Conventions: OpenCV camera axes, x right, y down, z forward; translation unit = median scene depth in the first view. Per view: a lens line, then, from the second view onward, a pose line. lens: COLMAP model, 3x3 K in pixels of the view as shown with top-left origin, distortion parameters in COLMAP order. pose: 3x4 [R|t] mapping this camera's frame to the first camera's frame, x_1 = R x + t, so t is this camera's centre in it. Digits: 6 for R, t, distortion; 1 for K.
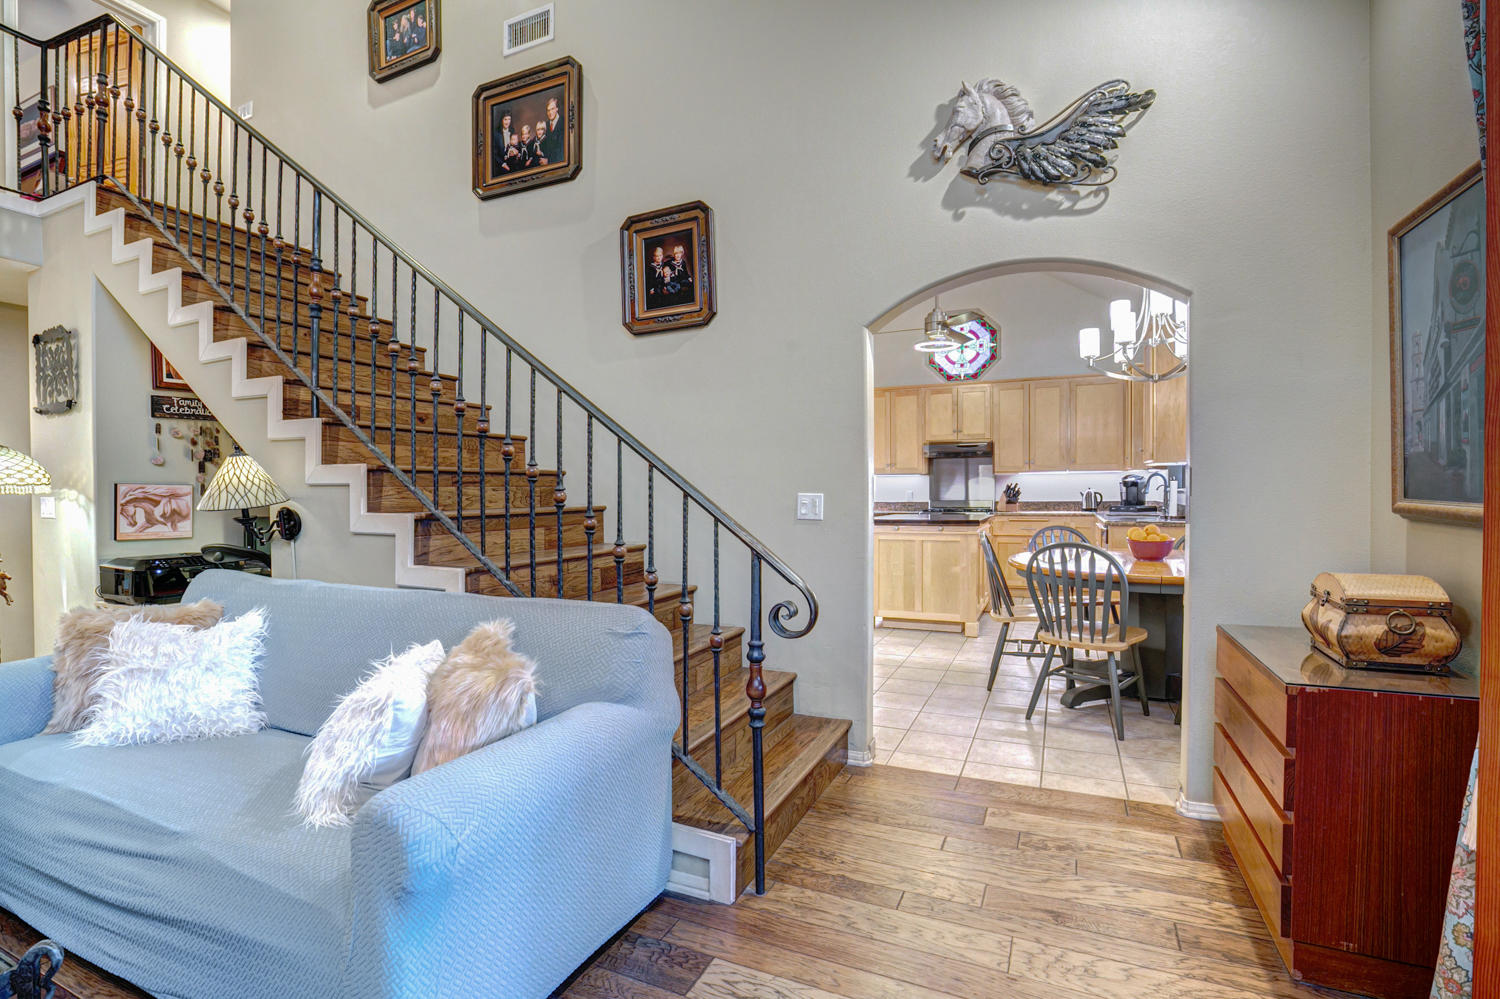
lens RADIAL K [[682.7, 0, 748.0], [0, 682.7, 488.1], [0, 0, 1]] dist [-0.044120, 0.010605]
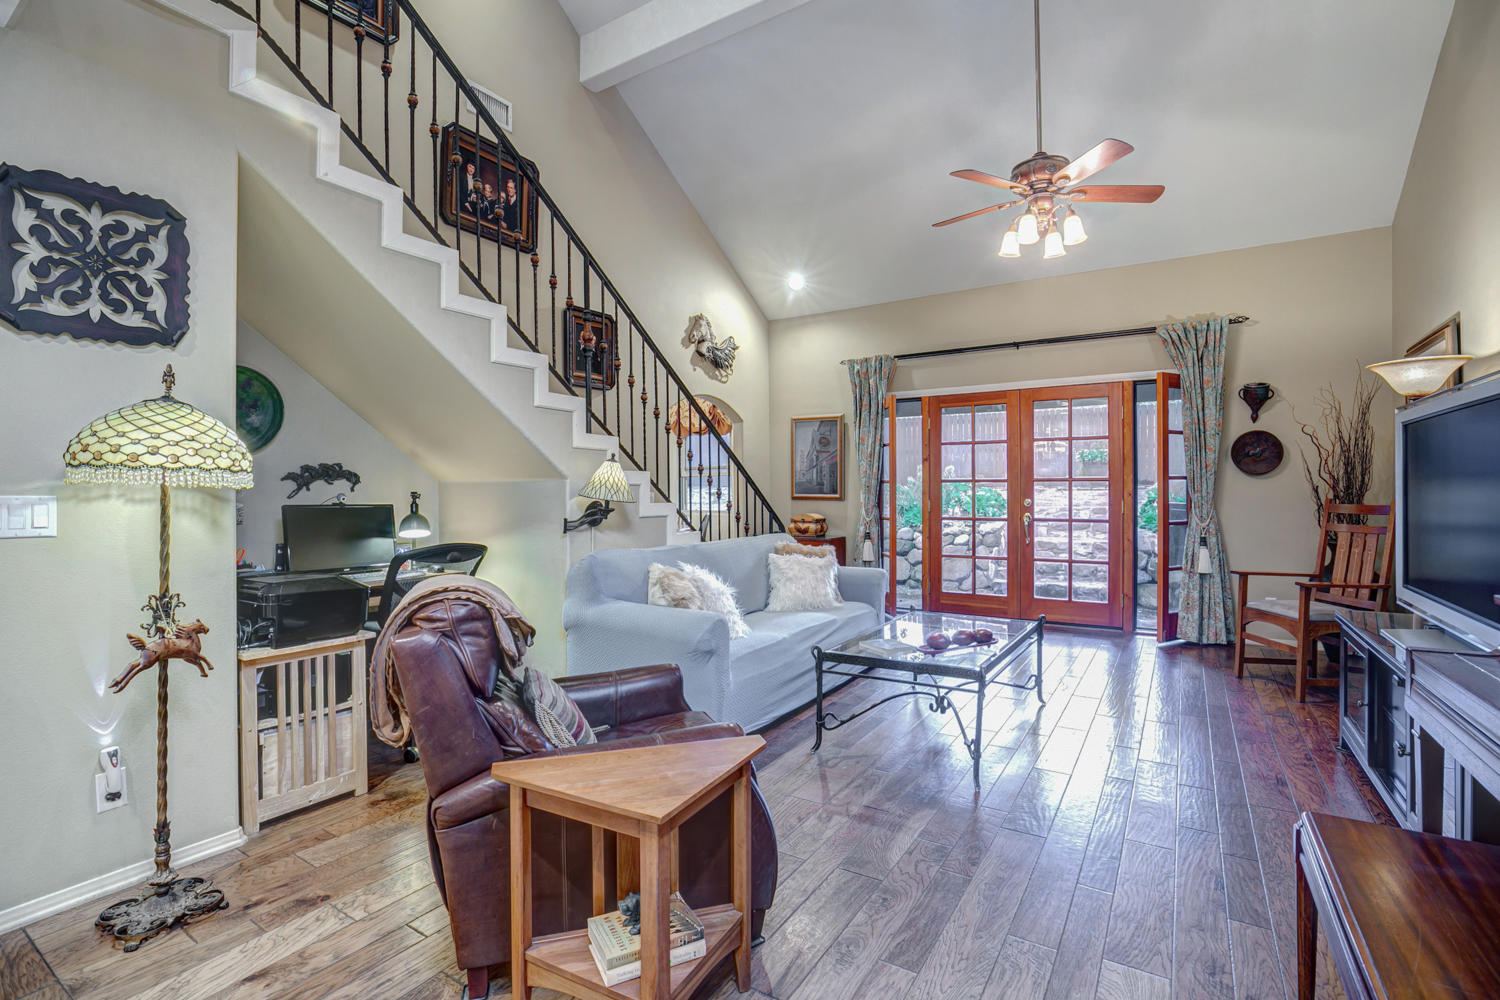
lens RADIAL K [[682.7, 0, 748.0], [0, 682.7, 488.6], [0, 0, 1]] dist [-0.044120, 0.010605]
pose [[0.148069, 0.010731, 0.988919, -1.694694], [-0.000520, 0.999942, -0.010773, 0.020127], [-0.988977, 0.001081, 0.148066, 0.423465]]
